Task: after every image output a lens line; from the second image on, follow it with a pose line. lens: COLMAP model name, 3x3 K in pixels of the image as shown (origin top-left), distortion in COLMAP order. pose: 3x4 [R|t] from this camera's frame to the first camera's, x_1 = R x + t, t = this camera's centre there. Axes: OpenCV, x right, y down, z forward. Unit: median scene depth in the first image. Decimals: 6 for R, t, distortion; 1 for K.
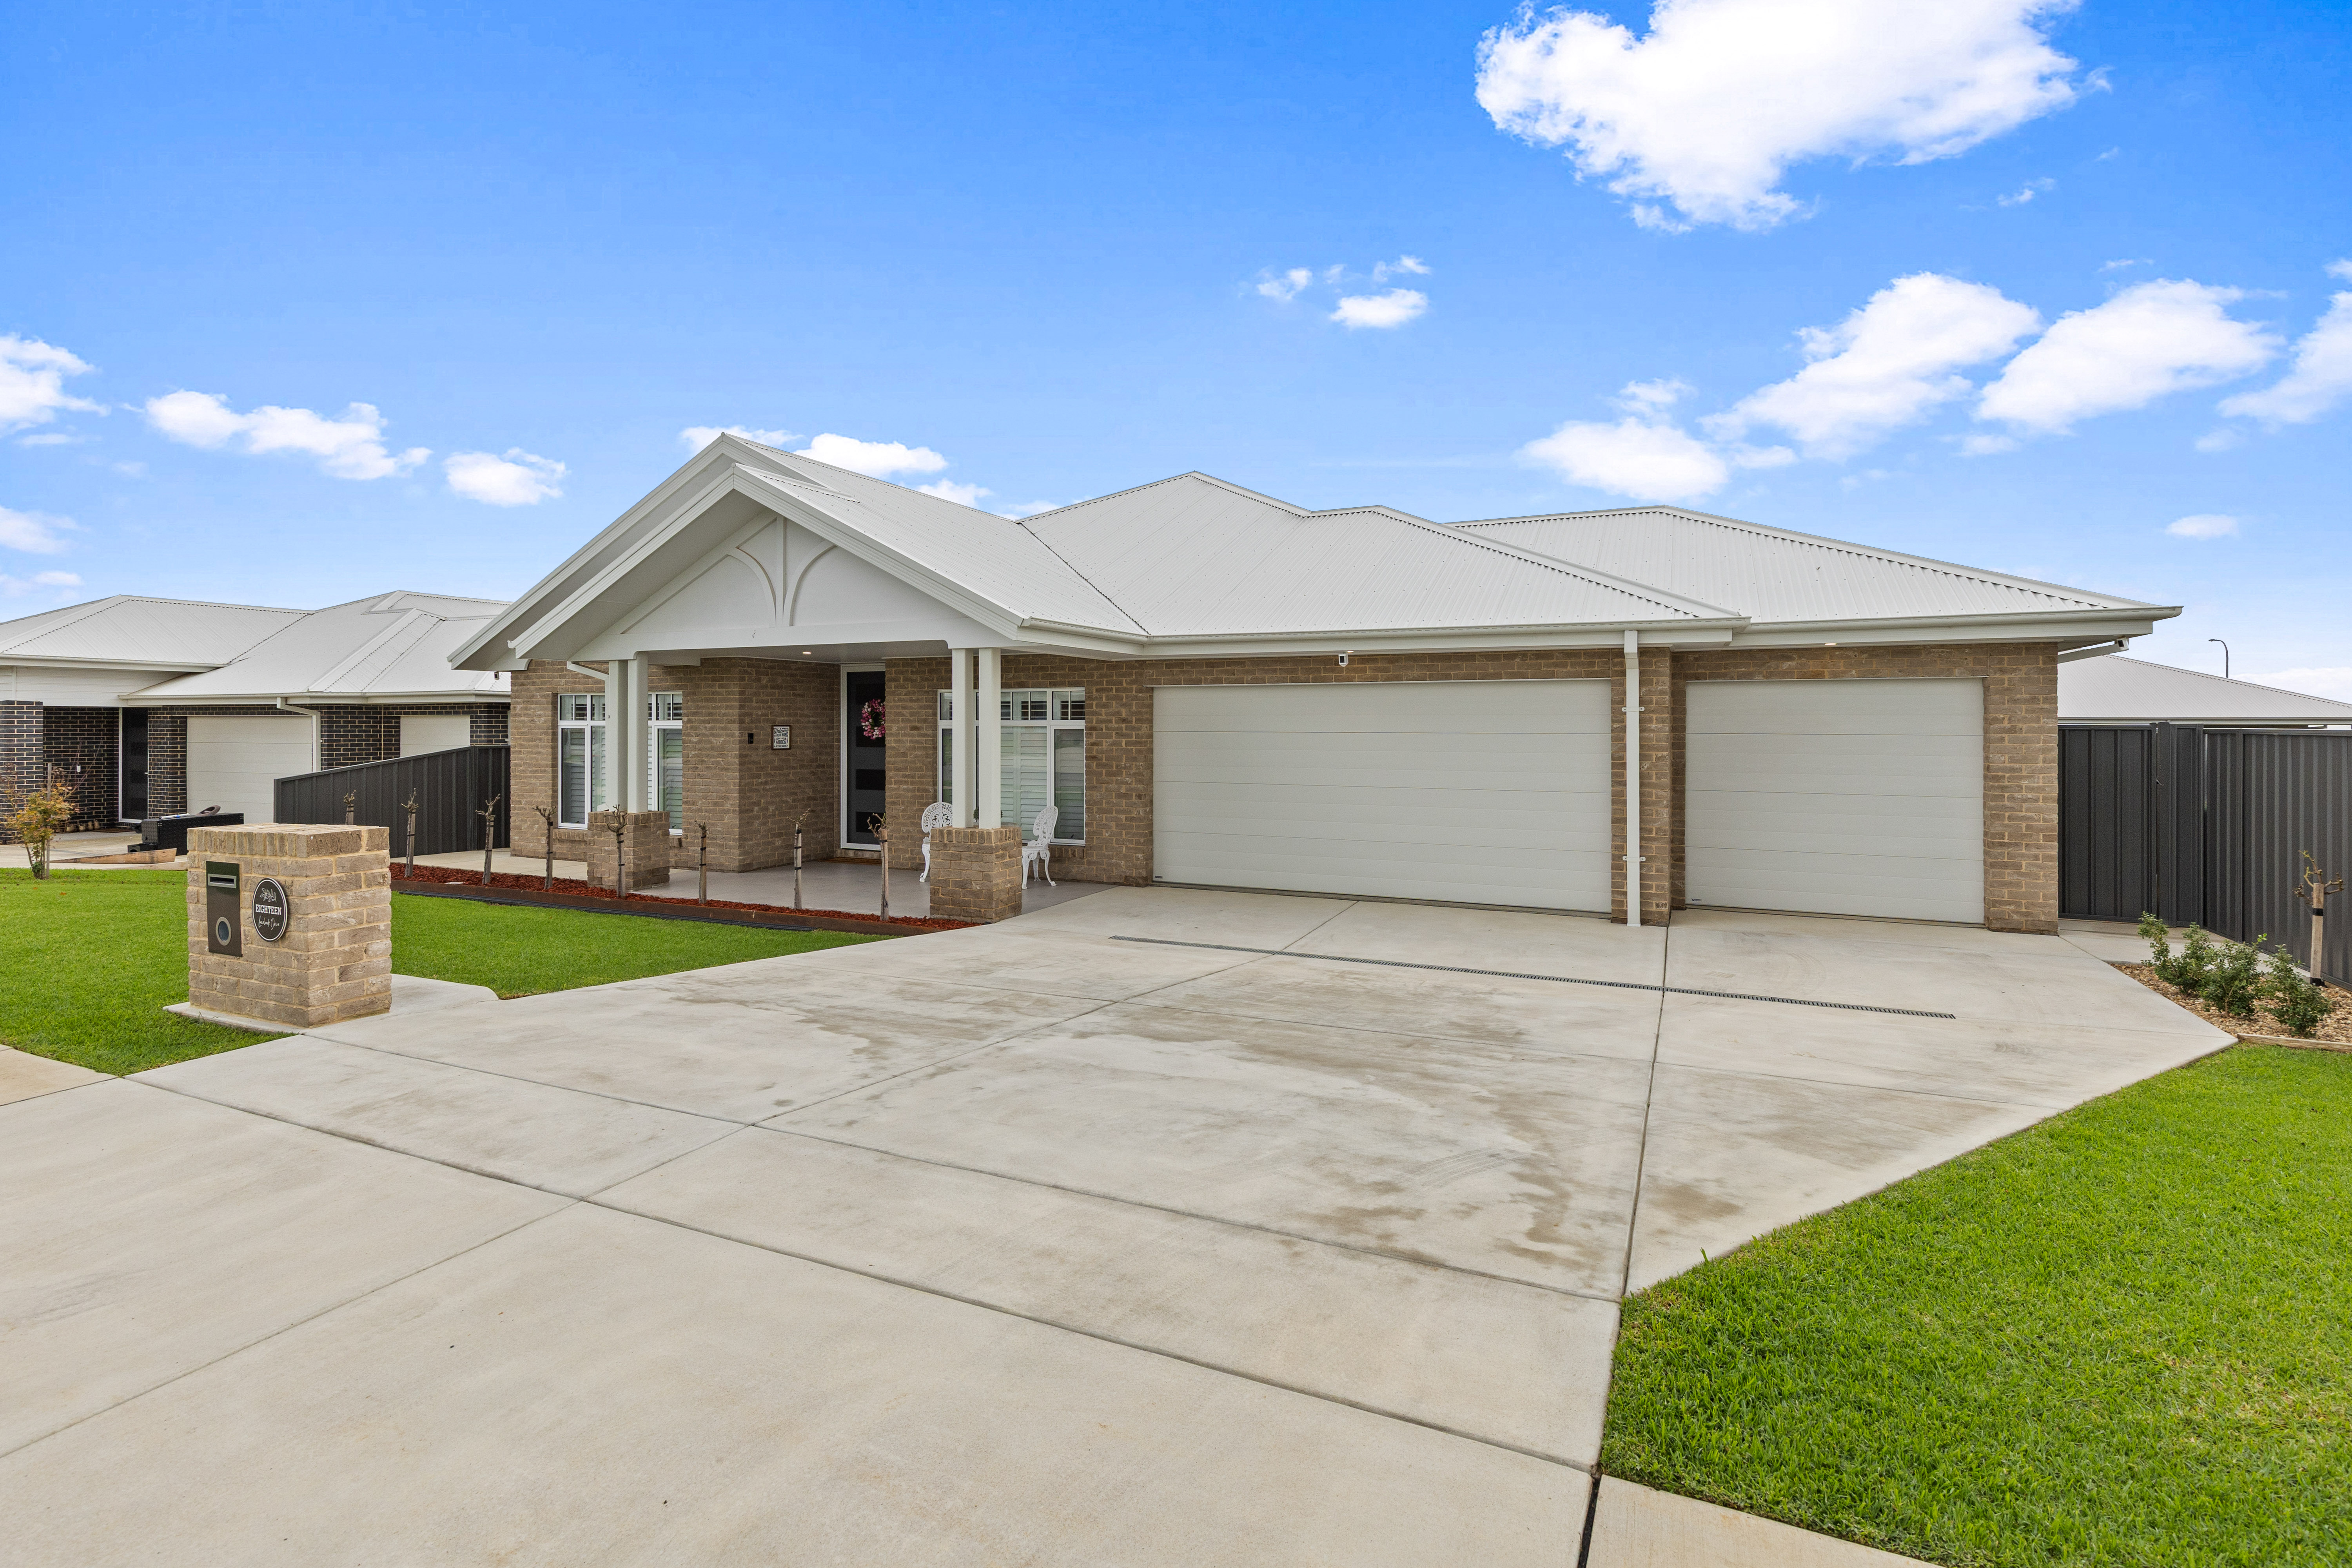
lens RADIAL K [[1021.3, 0, 1183.0], [0, 1021.3, 698.6], [0, 0, 1]] dist [-0.002552, -0.000272]
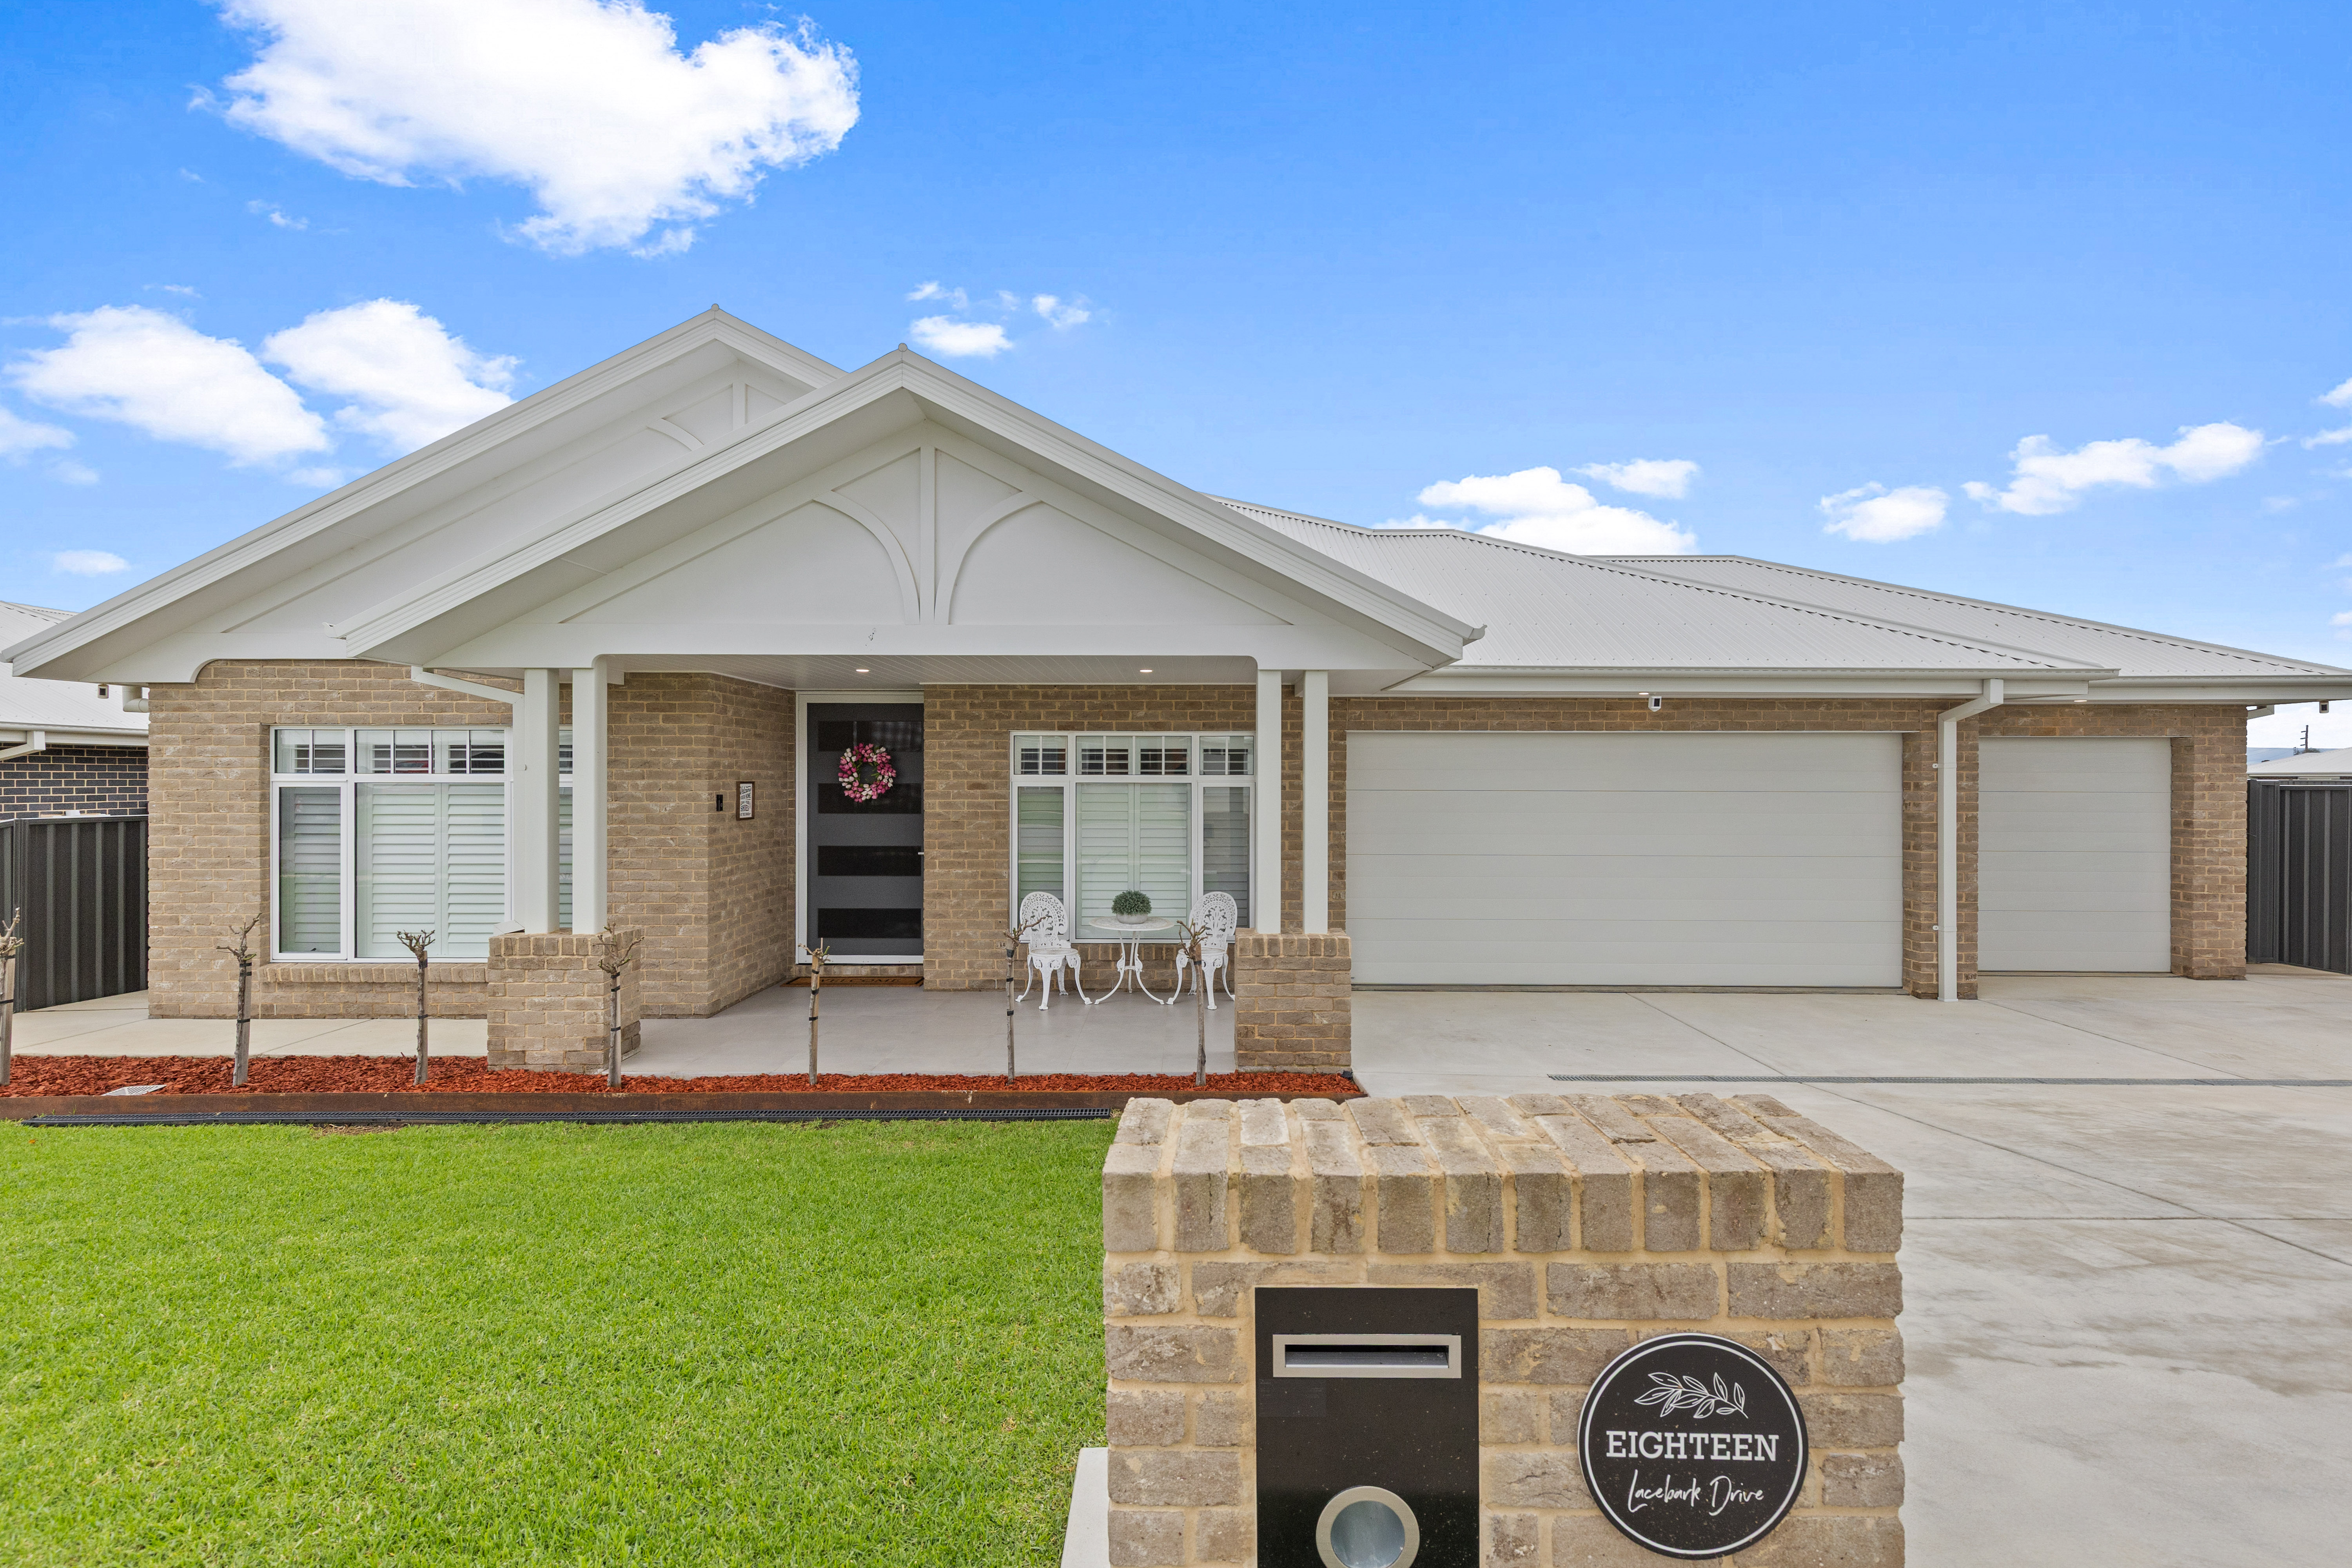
lens RADIAL K [[1064.6, 0, 1183.2], [0, 1064.6, 772.7], [0, 0, 1]] dist [0.003191, 0.000266]
pose [[0.920493, 0.002737, 0.390749, -0.527430], [-0.011204, 0.999749, 0.019391, 0.005502], [-0.390598, -0.022227, 0.920293, 0.357376]]
